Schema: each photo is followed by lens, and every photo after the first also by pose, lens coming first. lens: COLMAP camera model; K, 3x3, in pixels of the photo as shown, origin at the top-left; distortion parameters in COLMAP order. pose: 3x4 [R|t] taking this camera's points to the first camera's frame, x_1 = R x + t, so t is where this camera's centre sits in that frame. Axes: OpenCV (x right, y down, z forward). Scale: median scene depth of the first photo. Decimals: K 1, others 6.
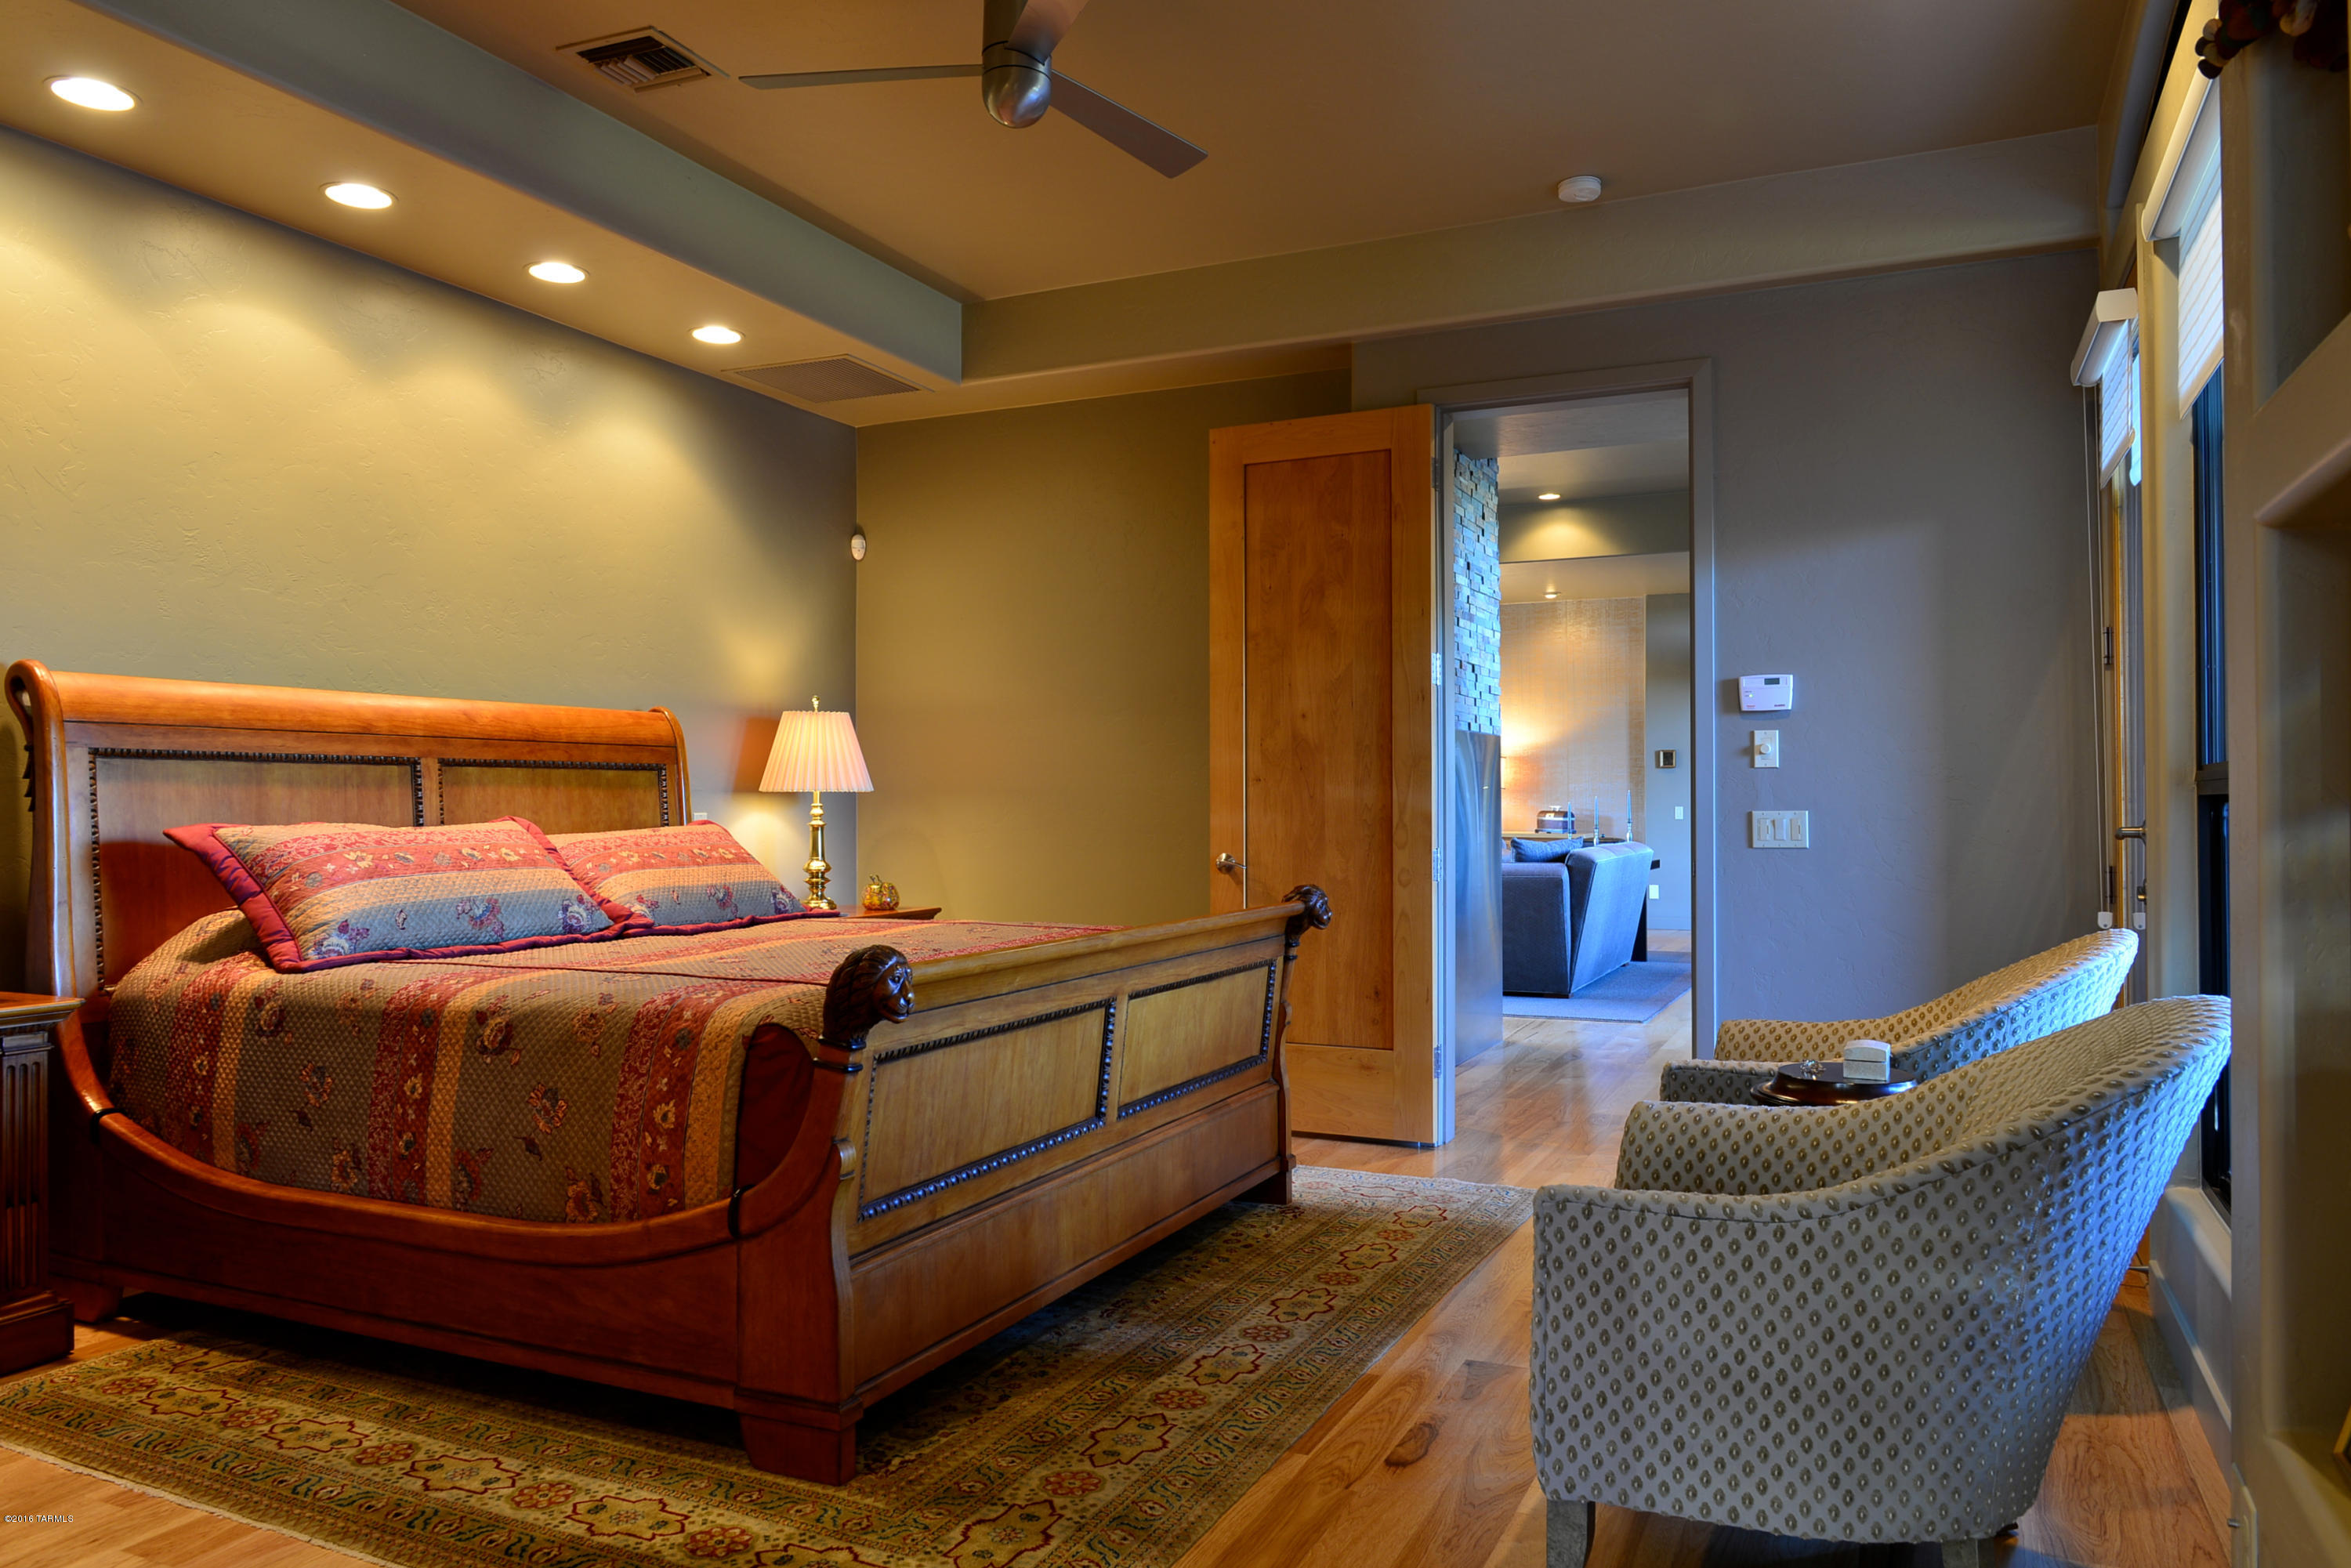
lens RADIAL K [[1607.6, 0, 1175.0], [0, 1607.6, 781.8], [0, 0, 1]] dist [0.000276, -0.001832]
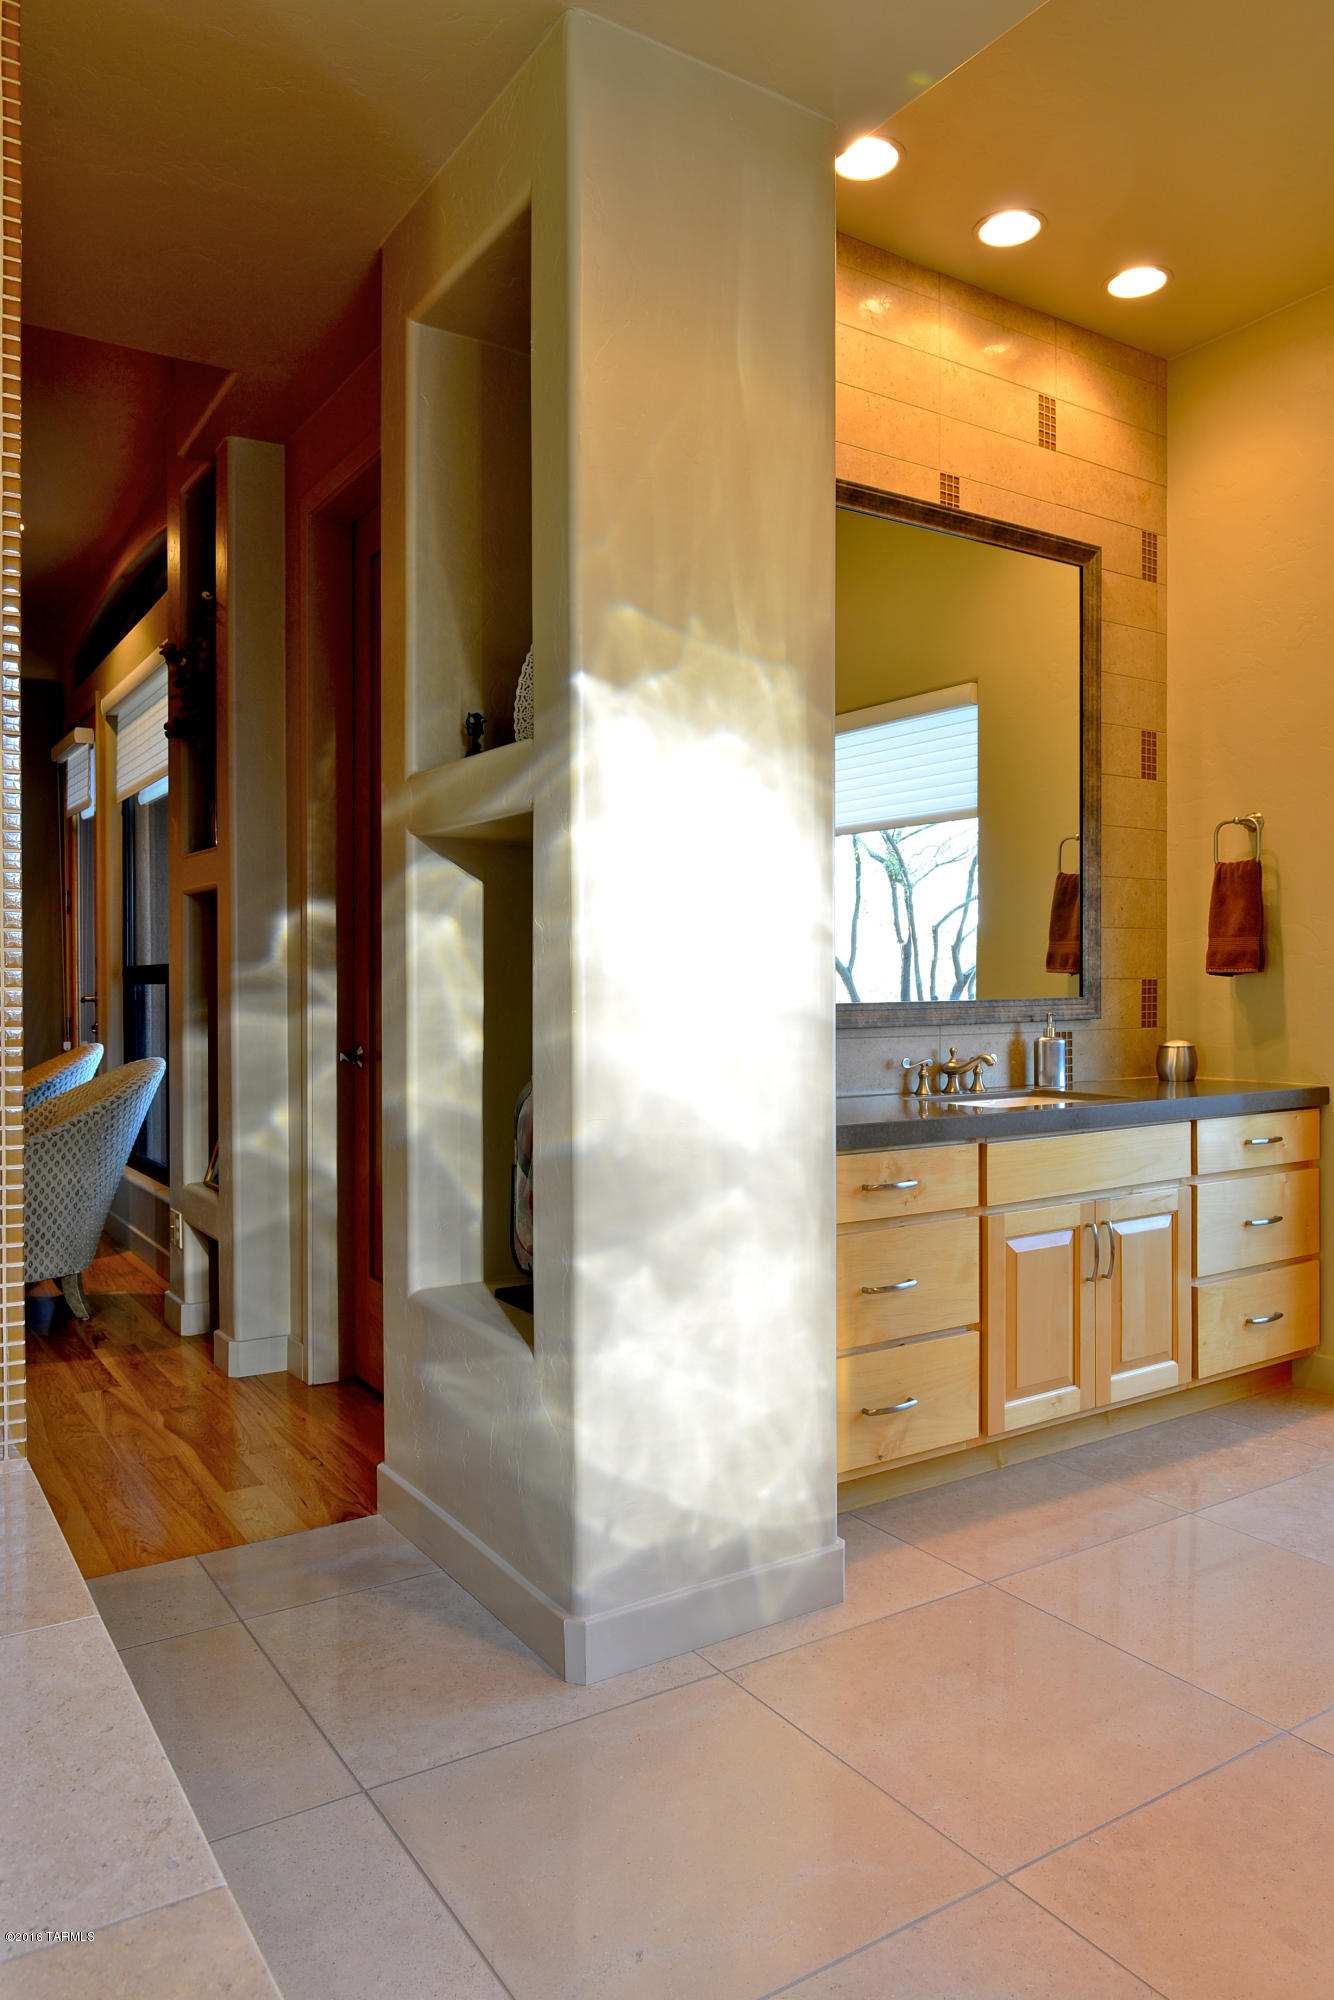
lens RADIAL K [[1367.6, 0, 666.7], [0, 1367.6, 994.0], [0, 0, 1]] dist [0.000276, -0.001832]
pose [[0.528903, 0.001484, 0.848681, -0.840885], [-0.012769, 0.999899, 0.006209, 0.008713], [-0.848586, -0.014121, 0.528869, -0.922510]]
